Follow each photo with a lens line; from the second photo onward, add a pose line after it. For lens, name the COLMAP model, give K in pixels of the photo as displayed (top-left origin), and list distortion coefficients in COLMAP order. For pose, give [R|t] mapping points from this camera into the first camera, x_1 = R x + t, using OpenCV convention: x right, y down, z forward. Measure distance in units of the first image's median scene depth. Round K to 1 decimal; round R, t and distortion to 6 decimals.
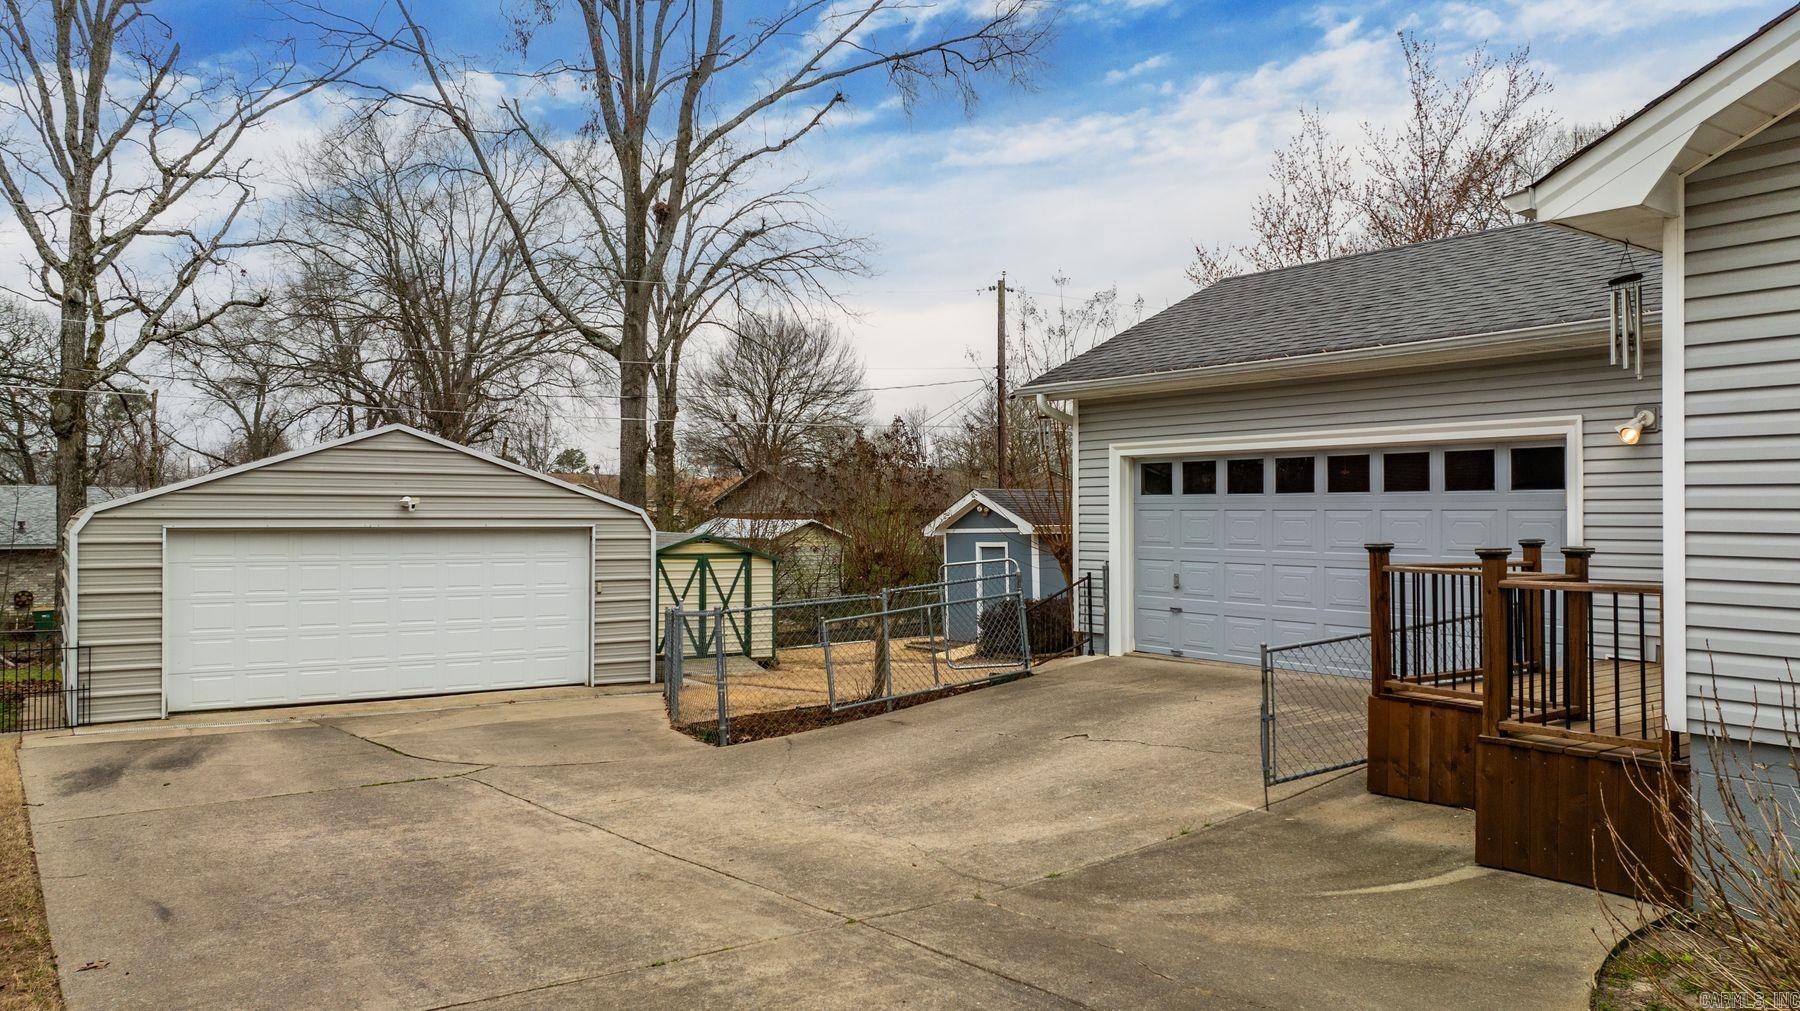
lens RADIAL K [[1264.3, 0, 914.0], [0, 1264.3, 489.1], [0, 0, 1]] dist [-0.008211, 0.016380]
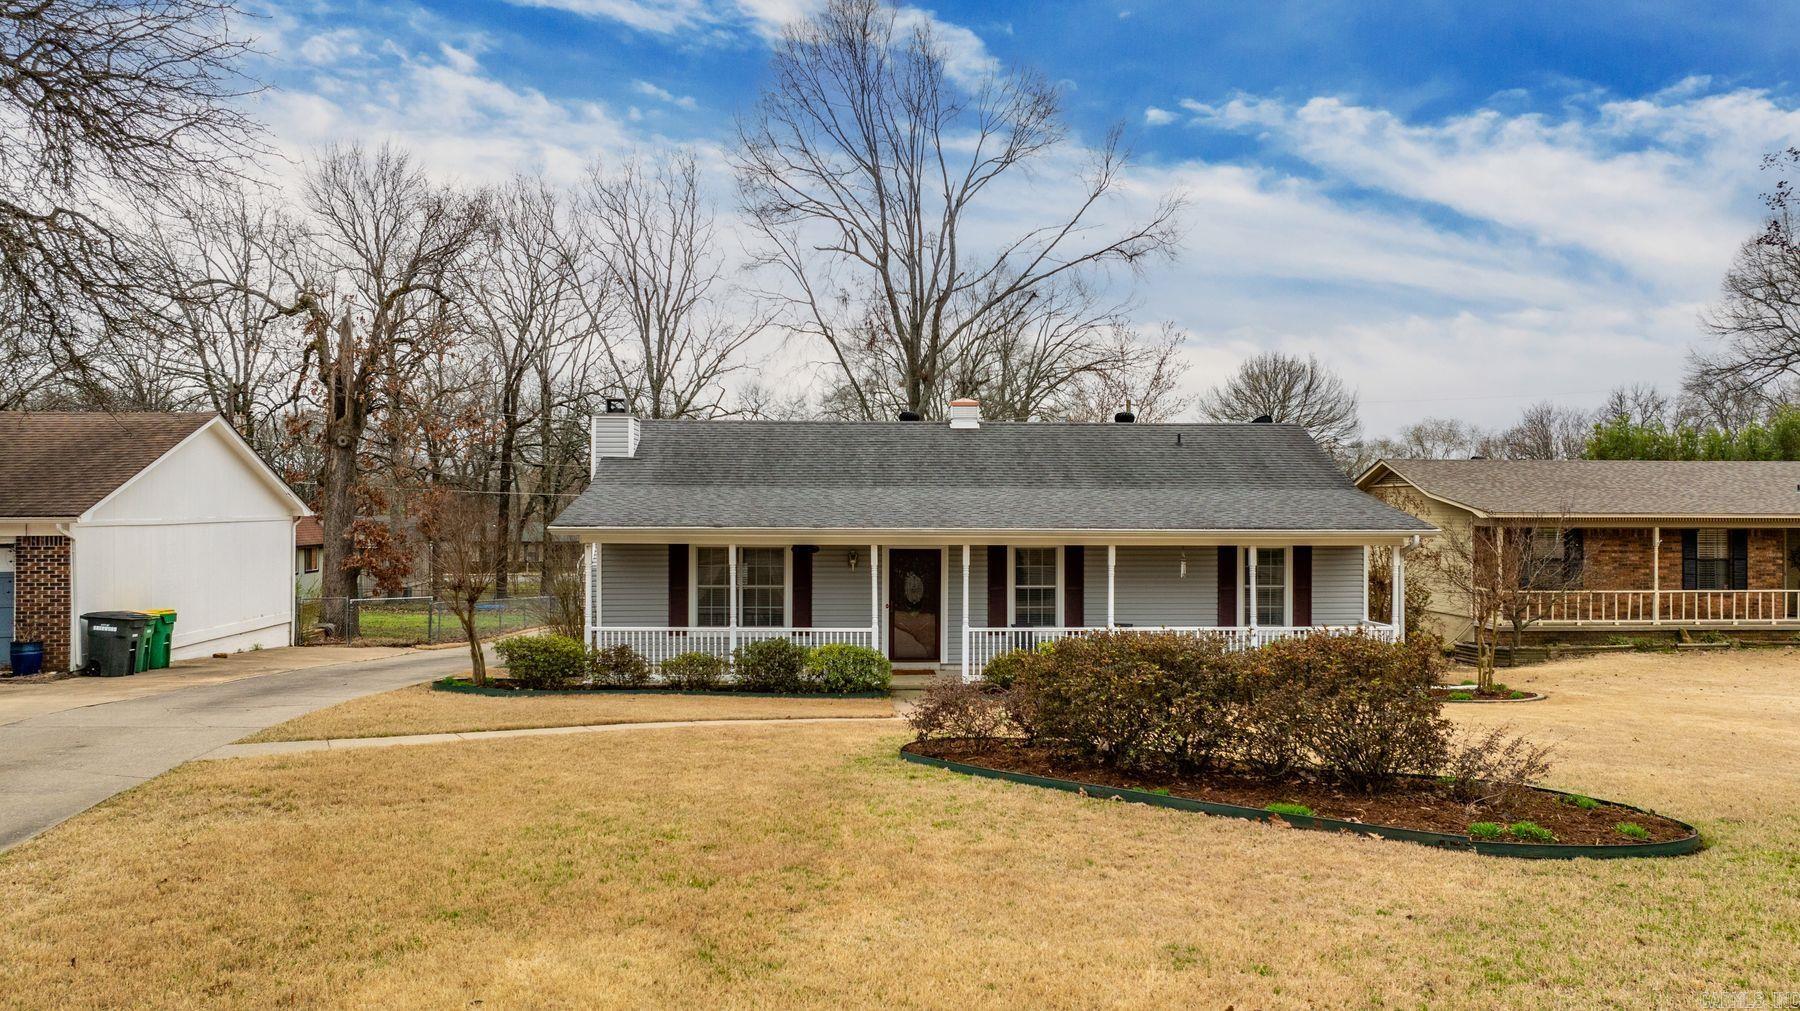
lens RADIAL K [[1264.3, 0, 909.9], [0, 1264.3, 500.6], [0, 0, 1]] dist [-0.008211, 0.016380]
pose [[0.841028, 0.007944, -0.540933, 0.770622], [-0.000176, 0.999896, 0.014412, -0.072840], [0.540991, -0.012026, 0.840942, -0.530511]]
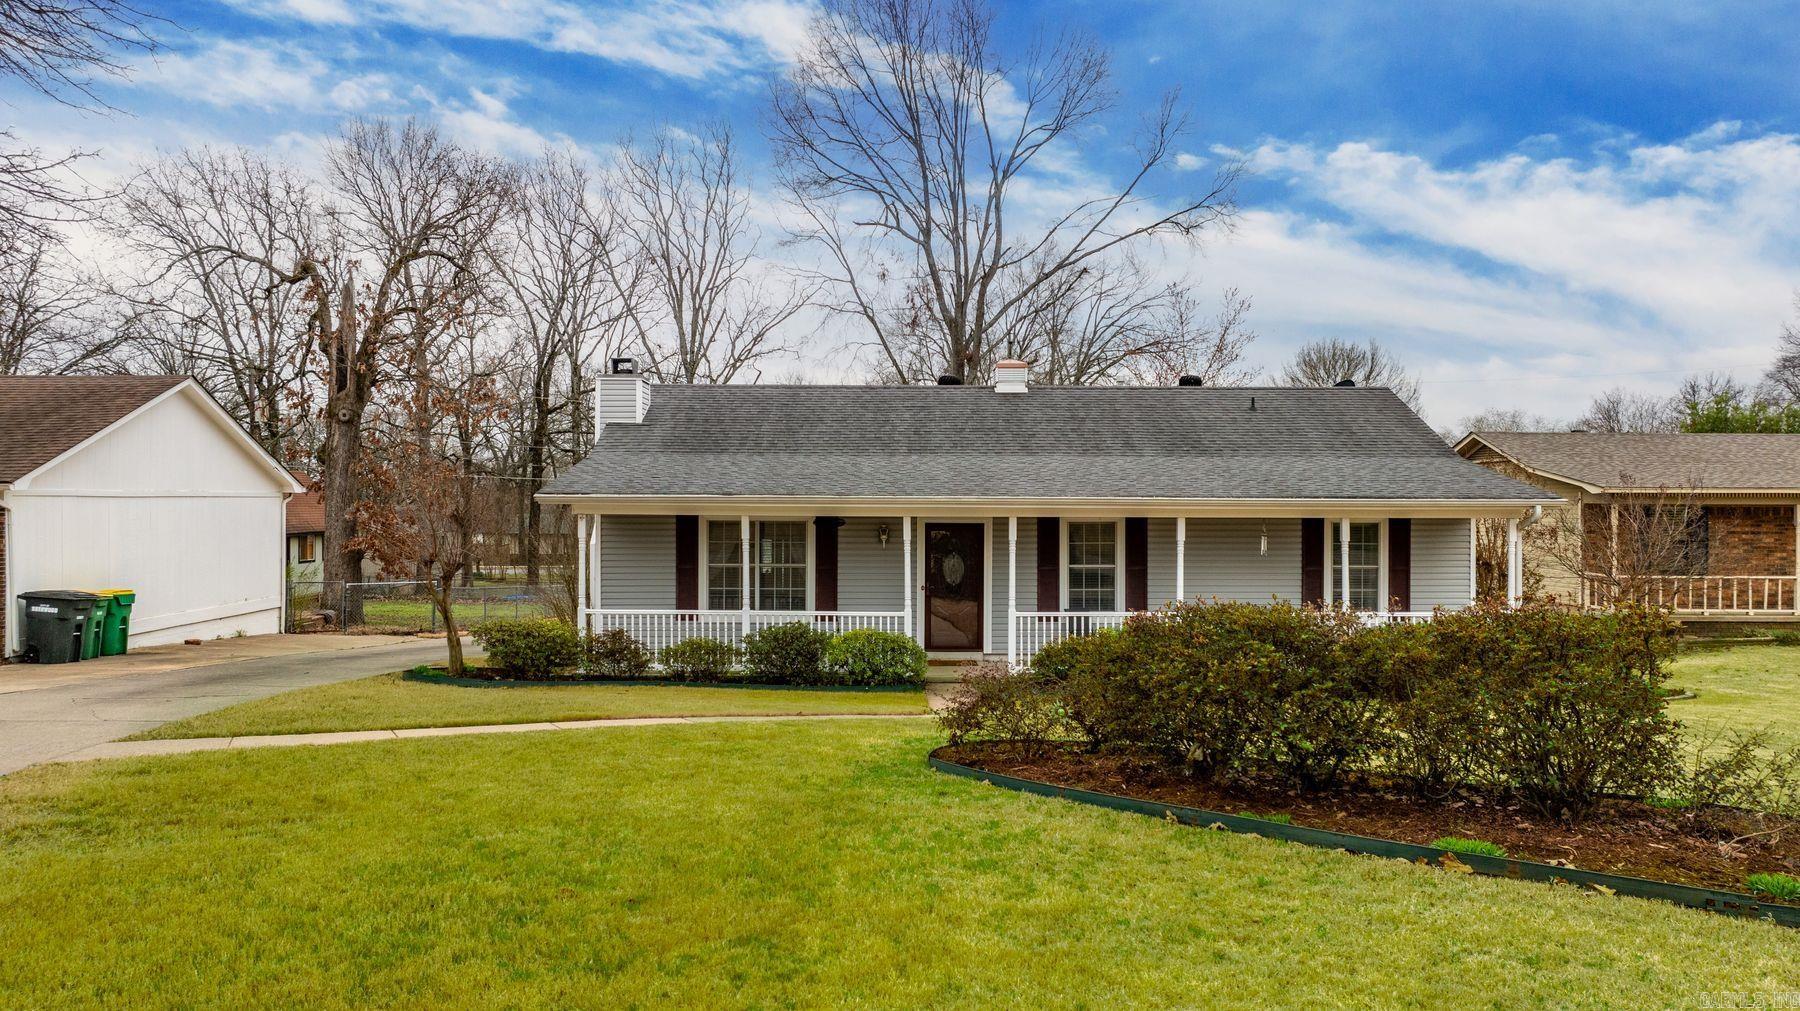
lens RADIAL K [[1264.3, 0, 909.6], [0, 1264.3, 499.4], [0, 0, 1]] dist [-0.008211, 0.016380]
pose [[0.820275, 0.008357, -0.571909, 0.728847], [0.000785, 0.999876, 0.015735, -0.057272], [0.571969, -0.013356, 0.820166, -0.458270]]
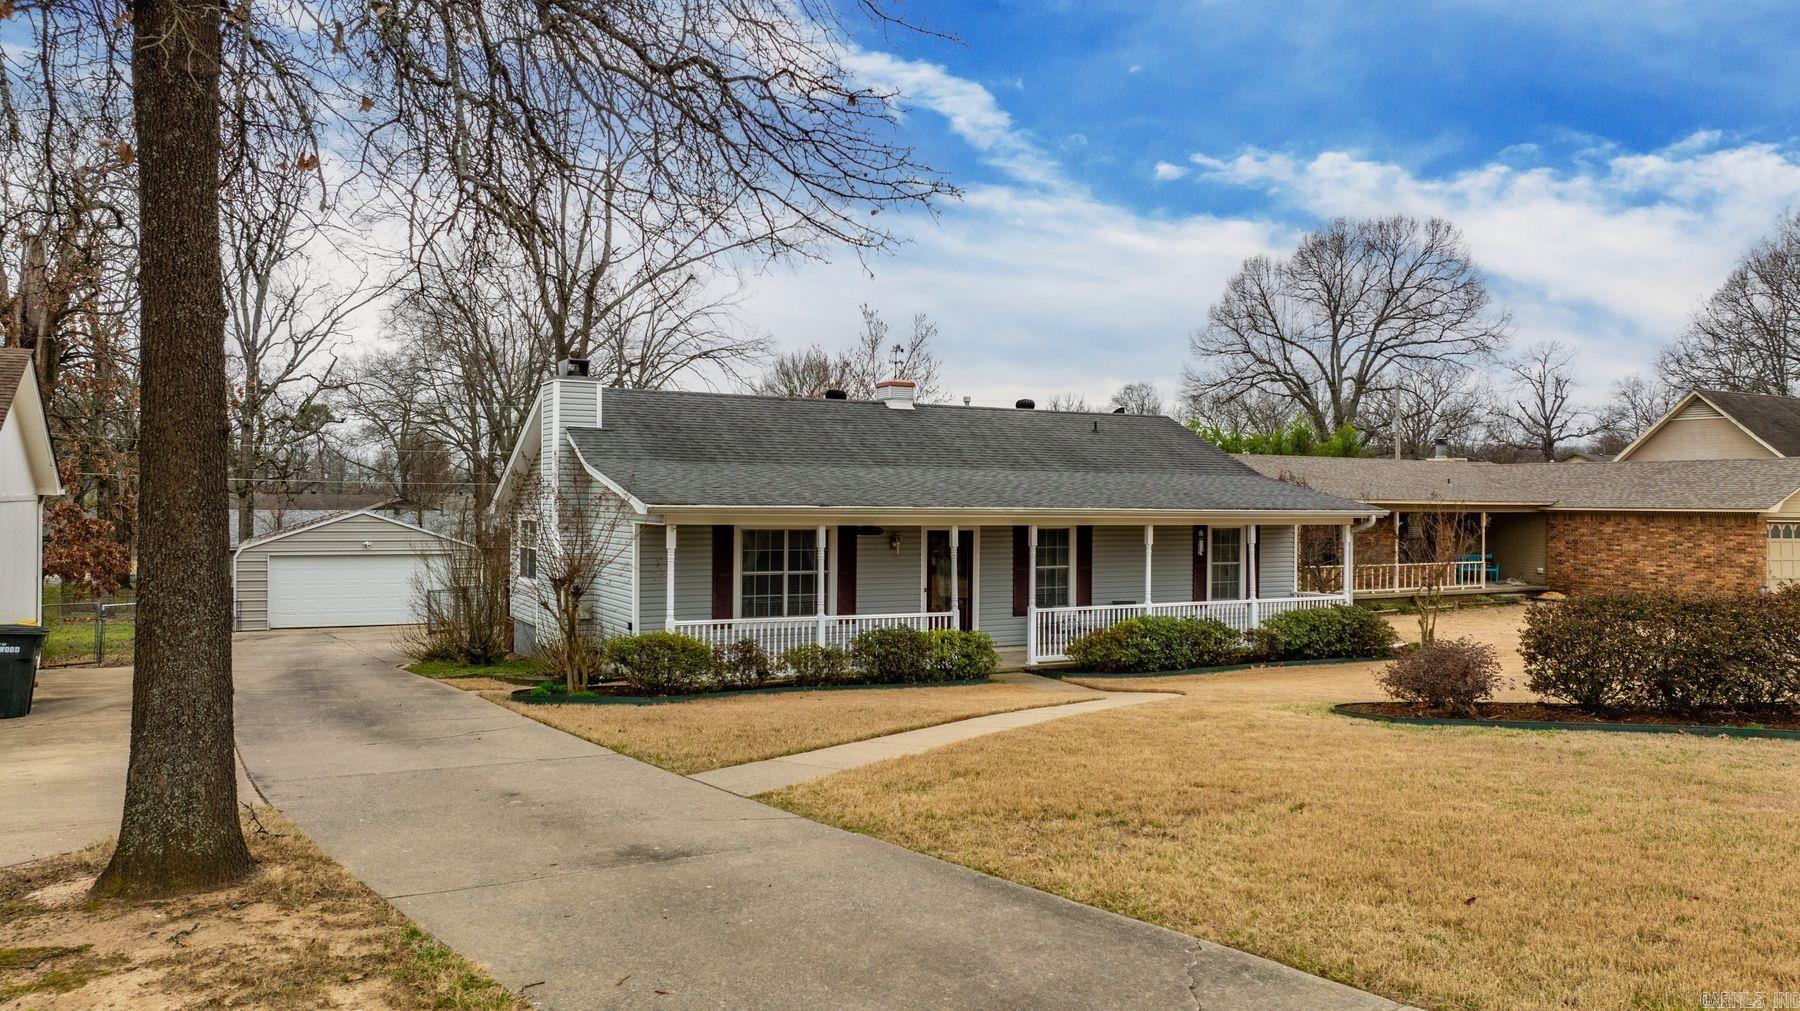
lens RADIAL K [[1264.3, 0, 886.3], [0, 1264.3, 503.6], [0, 0, 1]] dist [-0.008211, 0.016380]
pose [[0.989993, 0.015066, -0.140308, 0.457499], [-0.012525, 0.999742, 0.018974, -0.062889], [0.140557, -0.017026, 0.989926, -0.616036]]
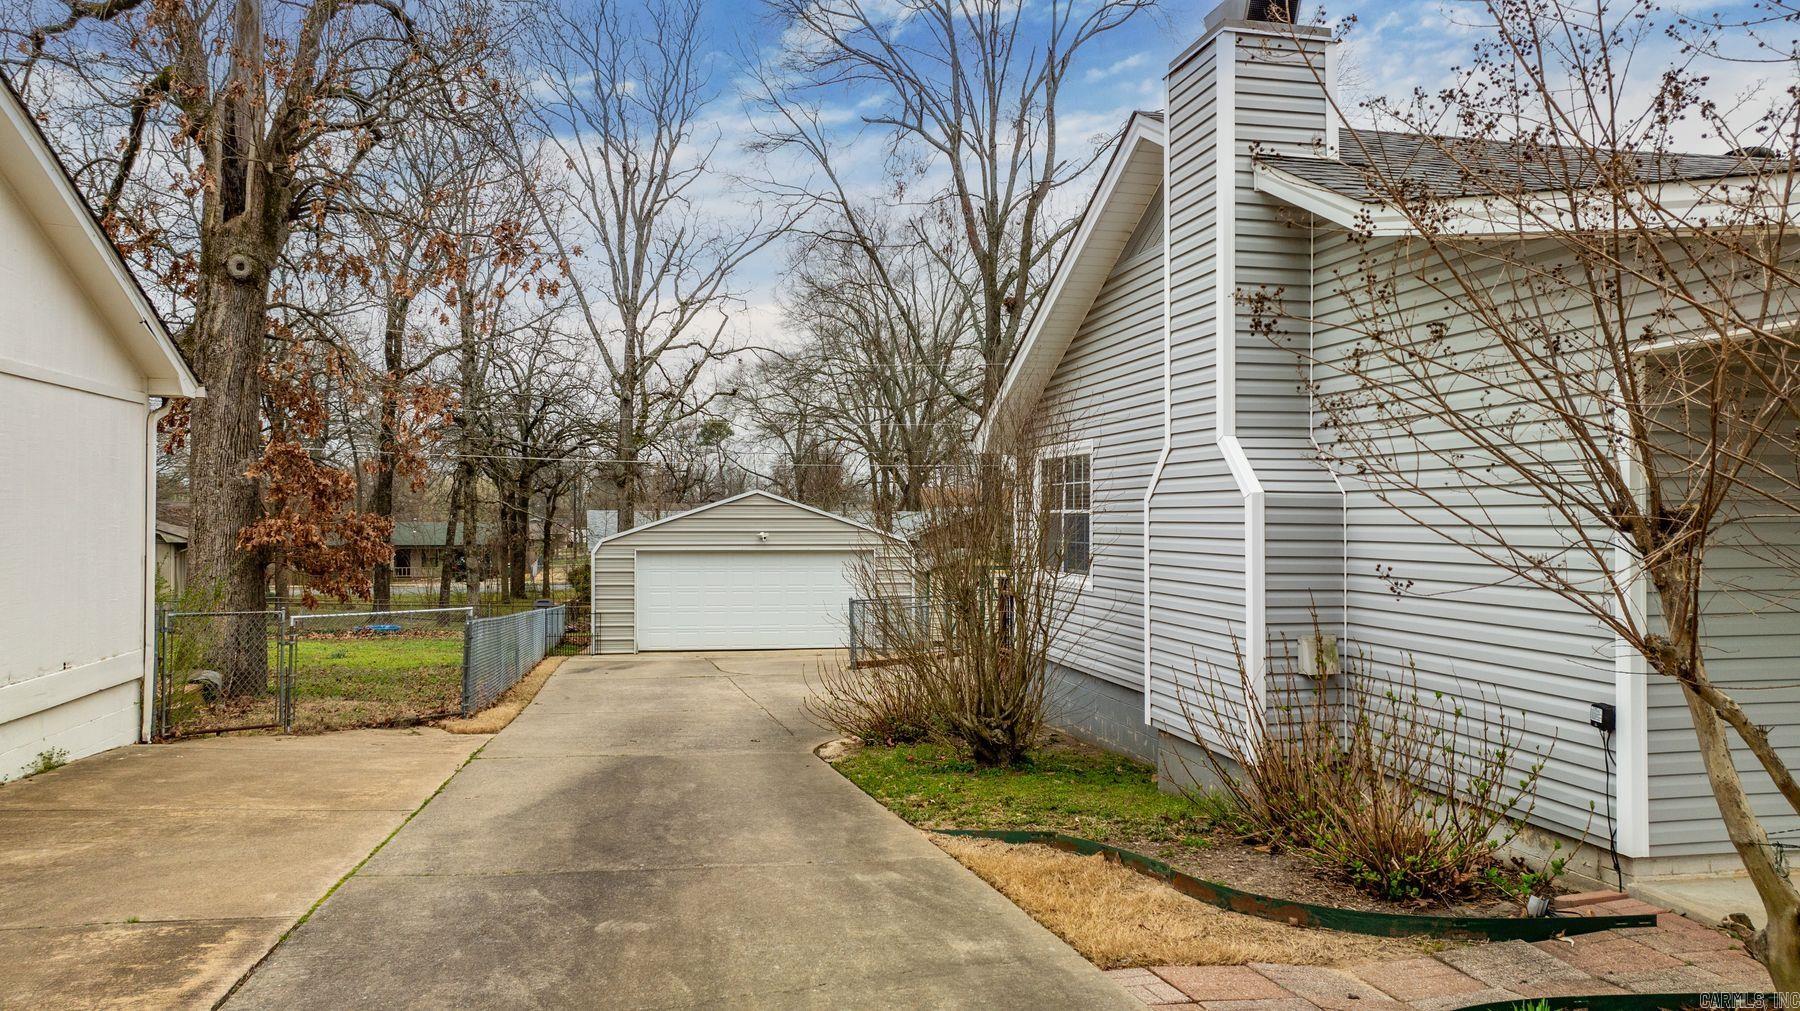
lens RADIAL K [[1264.3, 0, 903.4], [0, 1264.3, 505.1], [0, 0, 1]] dist [-0.008211, 0.016380]
pose [[0.912353, 0.002212, -0.409399, 0.239857], [0.000478, 0.999979, 0.006469, -0.021706], [0.409405, -0.006098, 0.912332, -0.240012]]
